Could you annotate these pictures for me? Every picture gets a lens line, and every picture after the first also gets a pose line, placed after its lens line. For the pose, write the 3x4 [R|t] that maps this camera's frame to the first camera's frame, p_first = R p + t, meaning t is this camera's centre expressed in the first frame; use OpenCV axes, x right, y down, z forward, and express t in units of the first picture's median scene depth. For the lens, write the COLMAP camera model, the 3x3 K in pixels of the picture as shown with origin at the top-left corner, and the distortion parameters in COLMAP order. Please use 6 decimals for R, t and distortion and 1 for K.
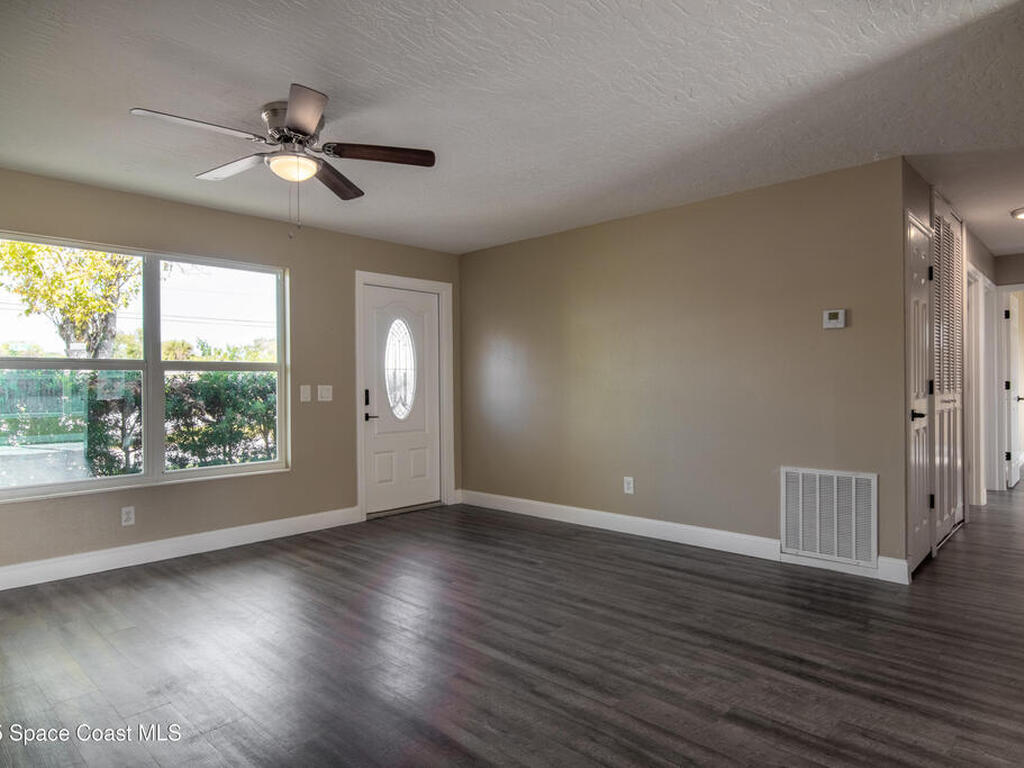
lens RADIAL K [[623.0, 0, 520.7], [0, 623.0, 385.5], [0, 0, 1]] dist [-0.007262, 0.002475]
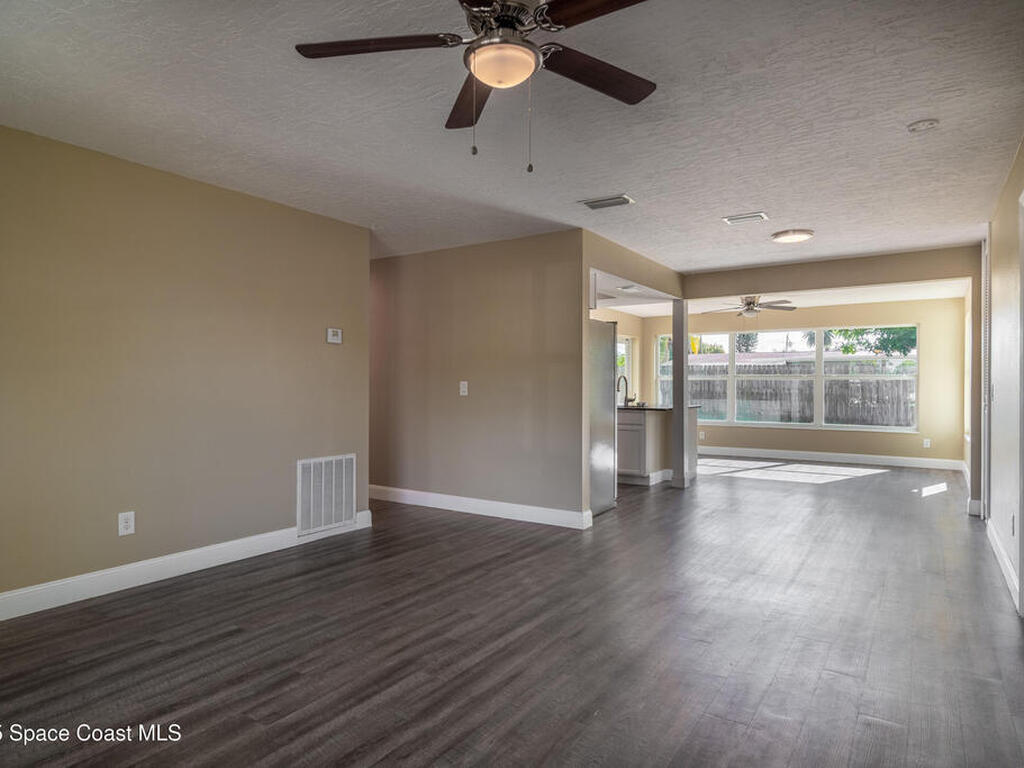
lens RADIAL K [[623.0, 0, 510.4], [0, 623.0, 383.9], [0, 0, 1]] dist [-0.007262, 0.002475]
pose [[-0.162983, 0.011329, 0.986564, -0.806021], [0.004908, 0.999931, -0.010672, 0.006091], [-0.986617, 0.003103, -0.163028, 0.858111]]
